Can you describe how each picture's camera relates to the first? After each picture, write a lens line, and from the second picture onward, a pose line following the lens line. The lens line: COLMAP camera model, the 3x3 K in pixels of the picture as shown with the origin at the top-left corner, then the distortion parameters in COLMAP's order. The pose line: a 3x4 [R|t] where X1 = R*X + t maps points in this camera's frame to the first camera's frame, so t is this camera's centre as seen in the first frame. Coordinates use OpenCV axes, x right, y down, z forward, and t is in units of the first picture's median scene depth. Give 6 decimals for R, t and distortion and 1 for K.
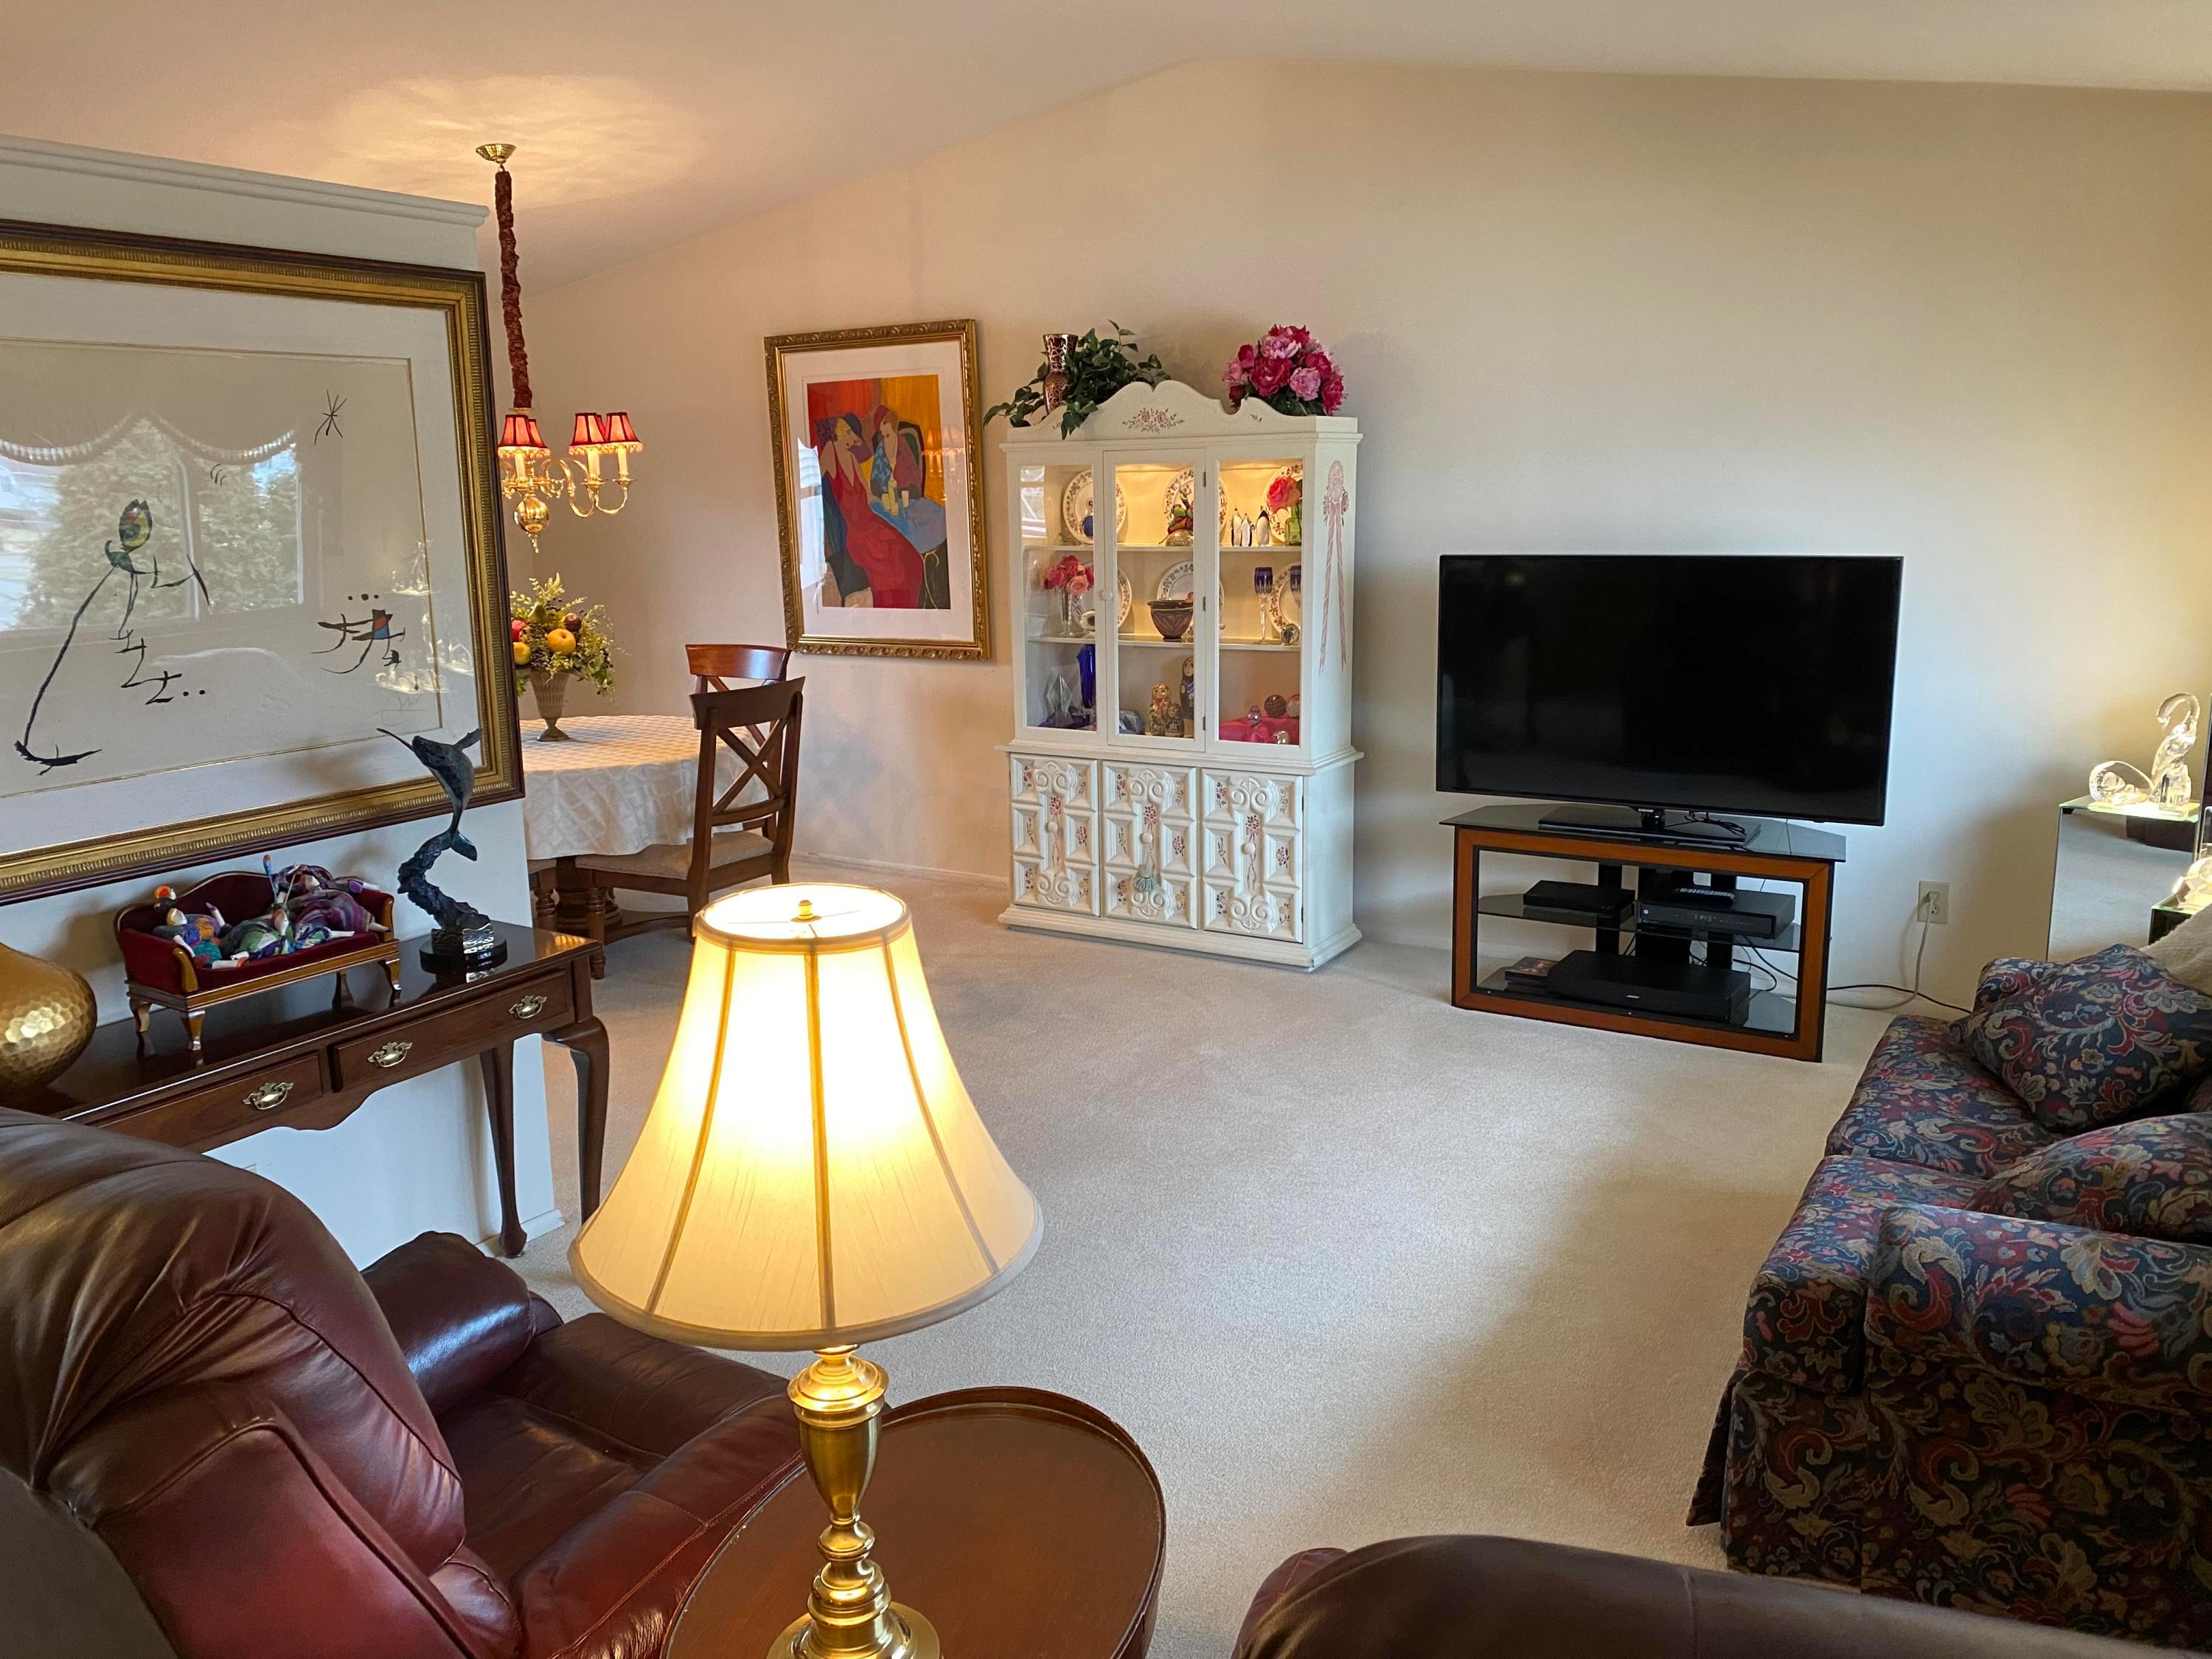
lens RADIAL K [[1681.0, 0, 1087.7], [0, 1681.0, 837.5], [0, 0, 1]] dist [0.191321, -0.331535]
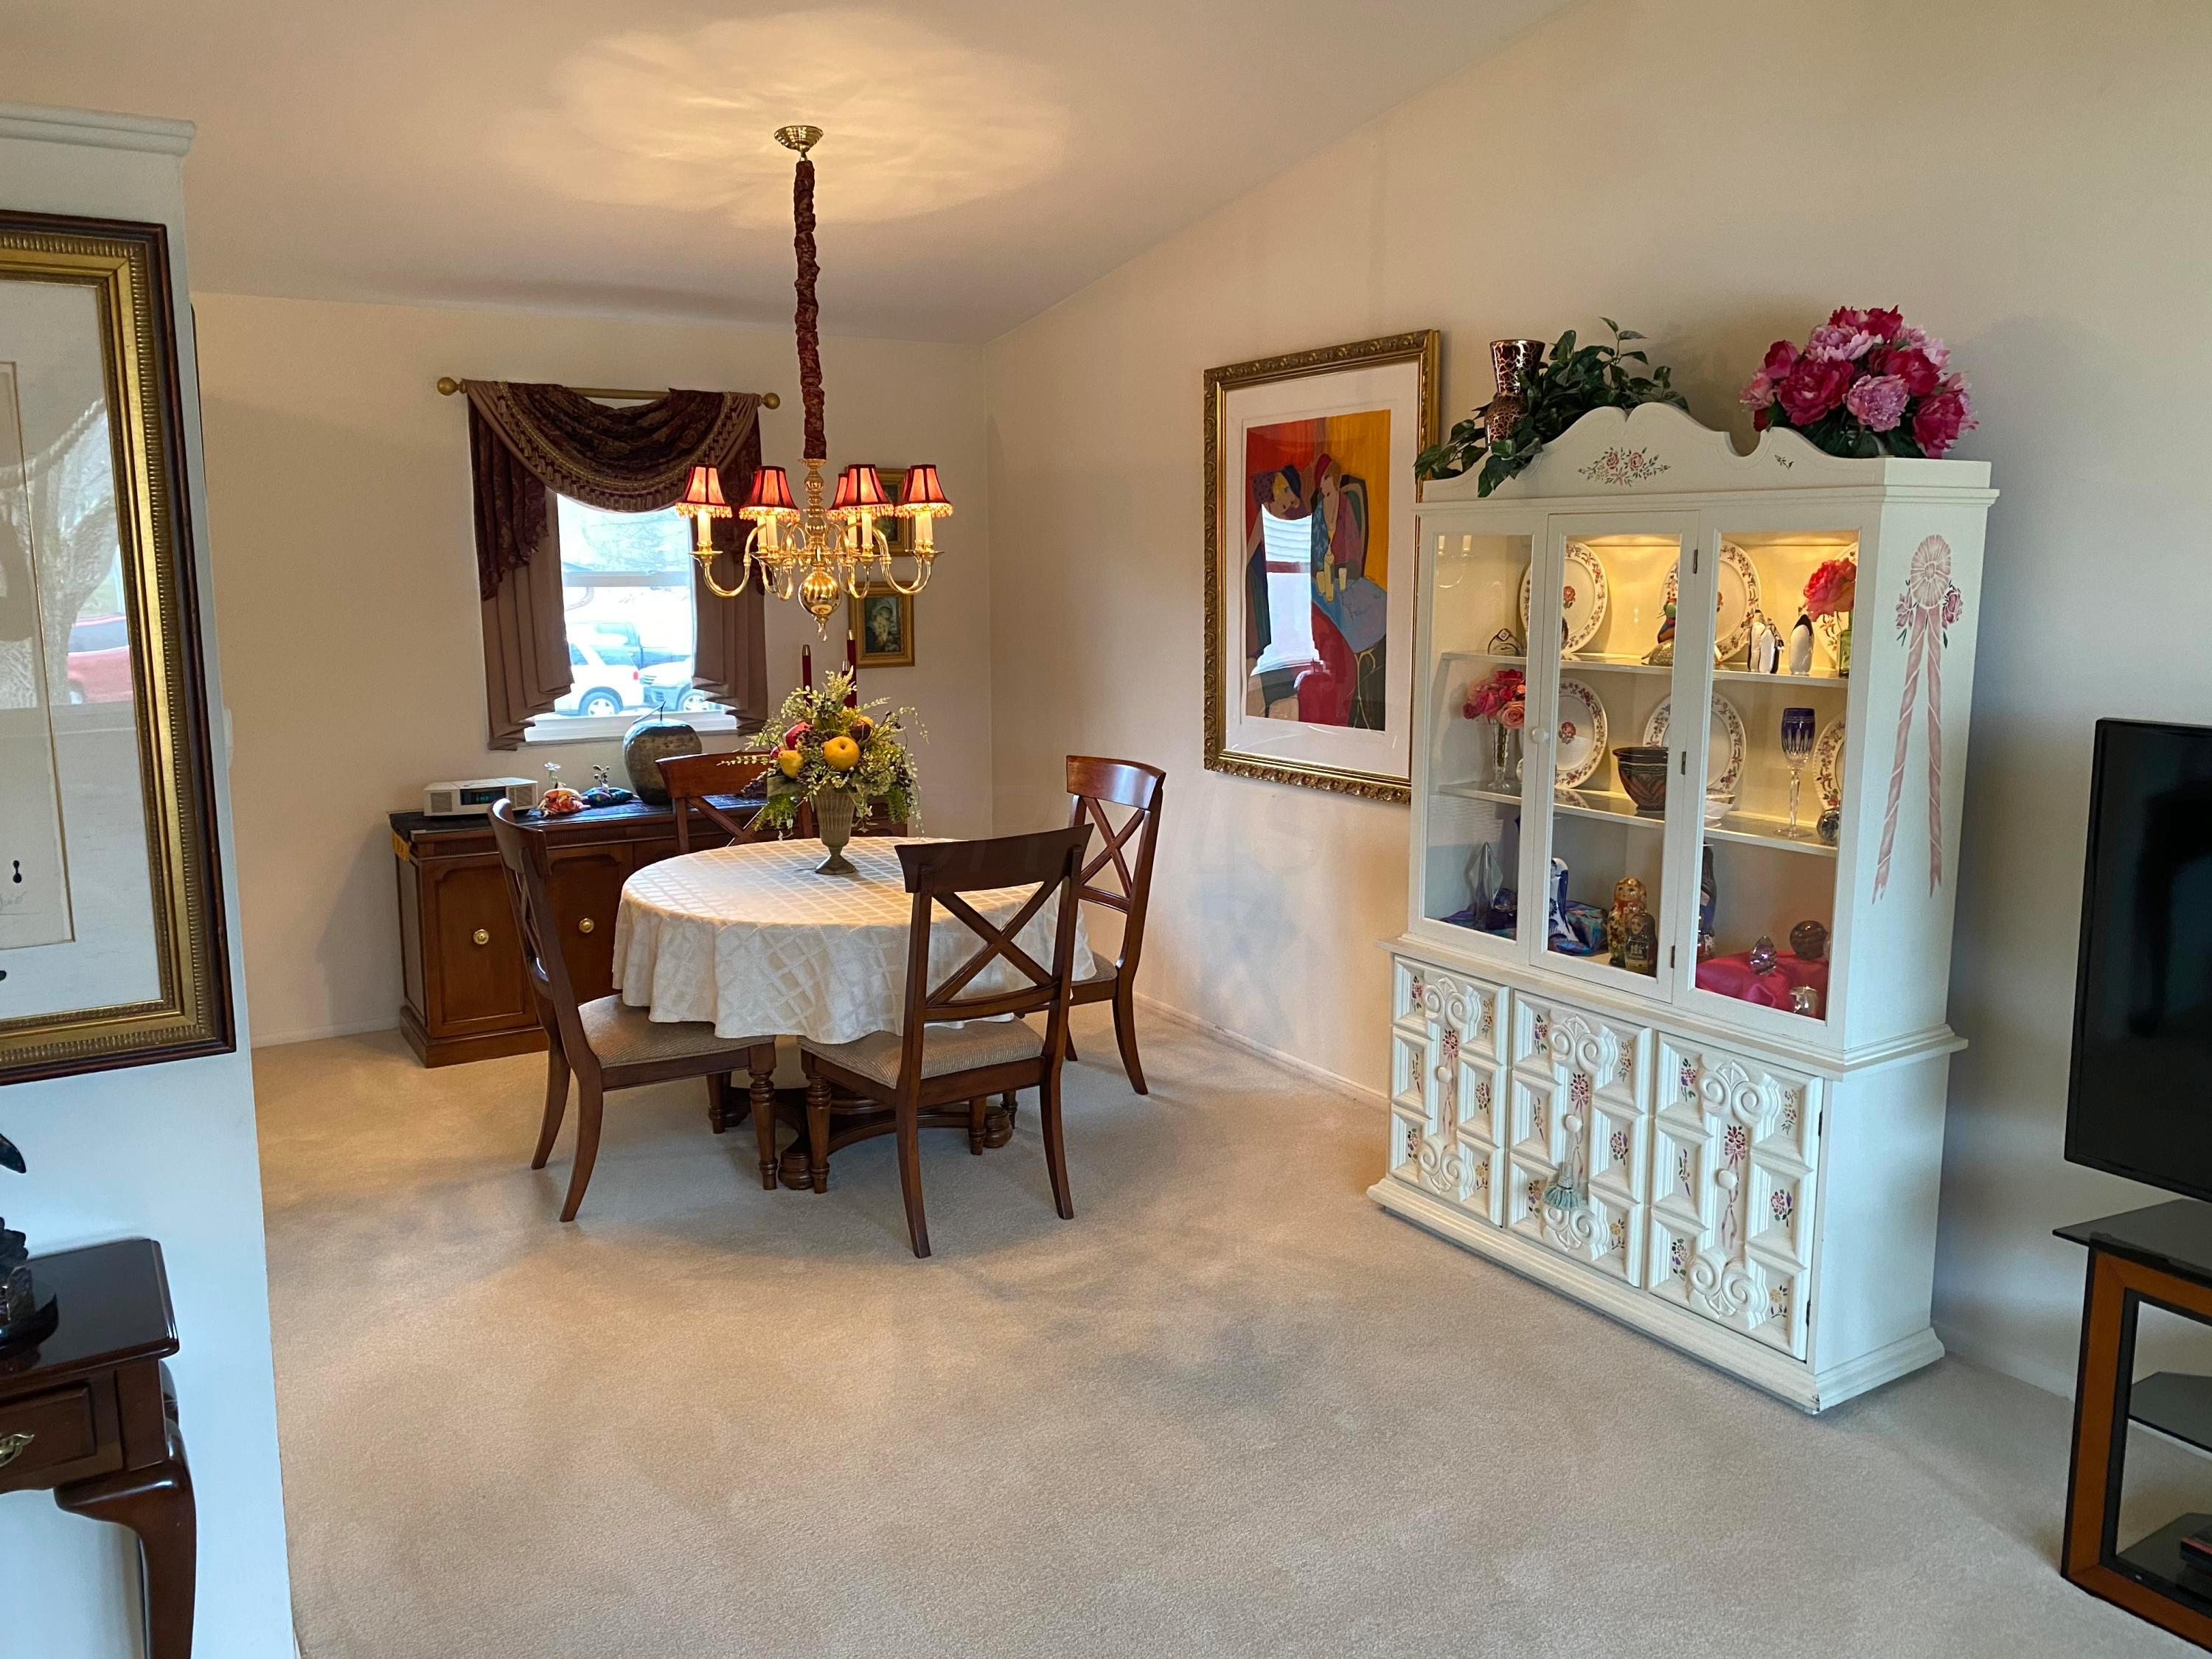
lens RADIAL K [[1679.7, 0, 1128.9], [0, 1679.7, 829.3], [0, 0, 1]] dist [0.078027, -0.105646]
pose [[0.905713, 0.087985, -0.414661, 0.139700], [-0.104571, 0.994365, -0.017417, -0.081787], [0.410791, 0.059137, 0.909809, 0.360074]]
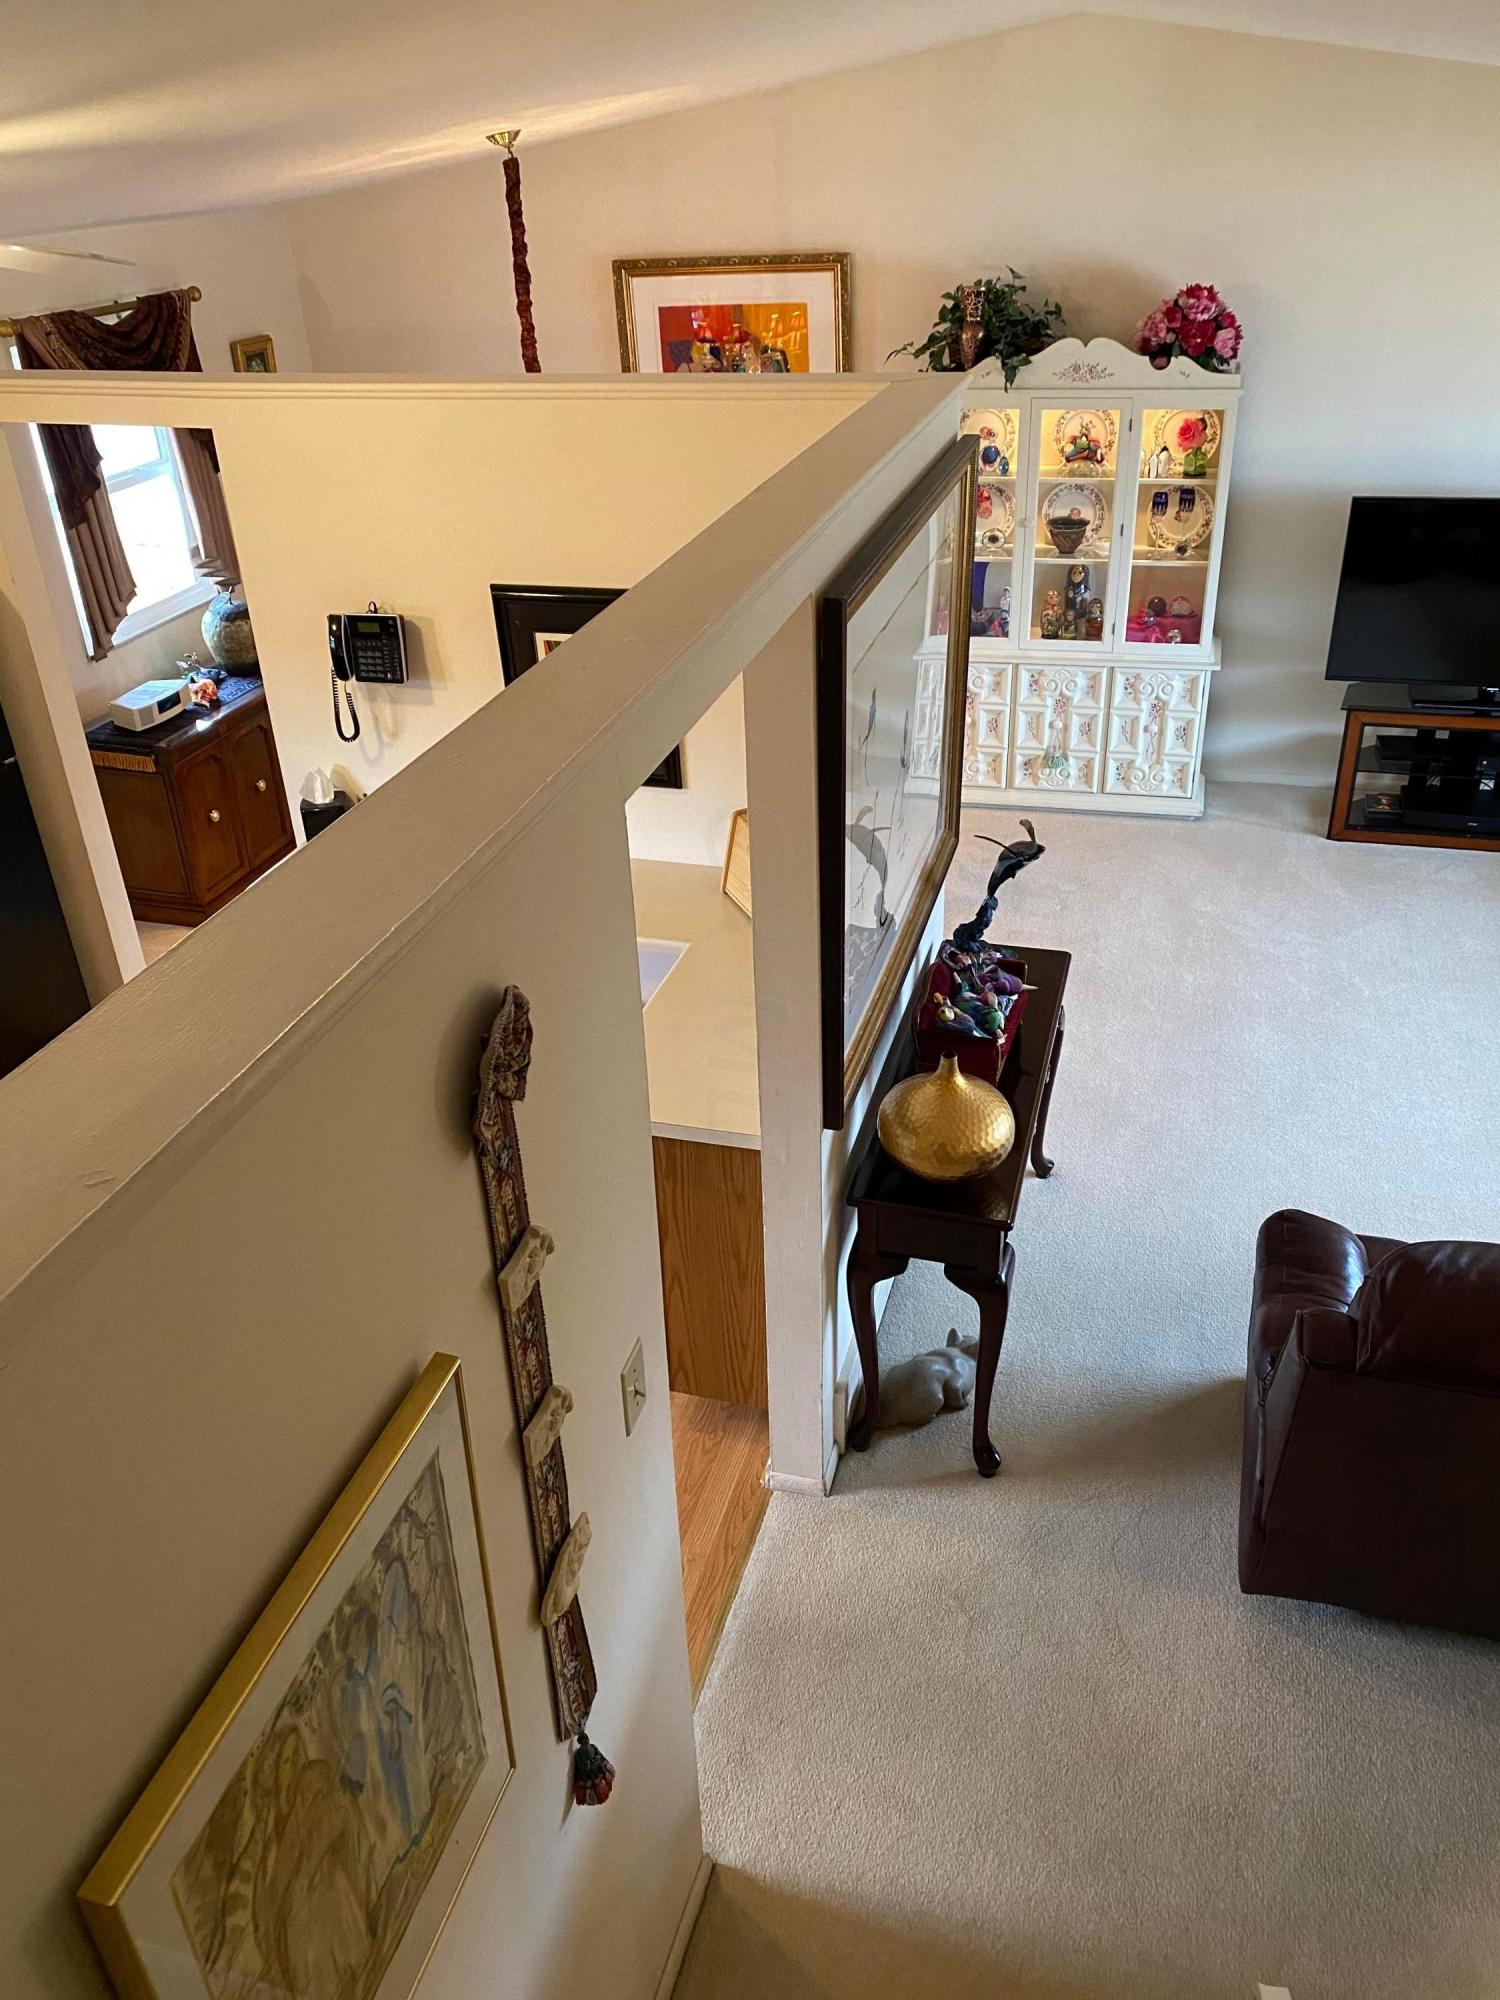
lens RADIAL K [[1544.2, 0, 760.6], [0, 1544.2, 991.8], [0, 0, 1]] dist [0.027133, -0.006328]
pose [[0.956090, -0.158546, 0.246485, -0.490561], [0.078681, 0.949019, 0.305242, -0.179947], [-0.282314, -0.272445, 0.919822, -0.033590]]
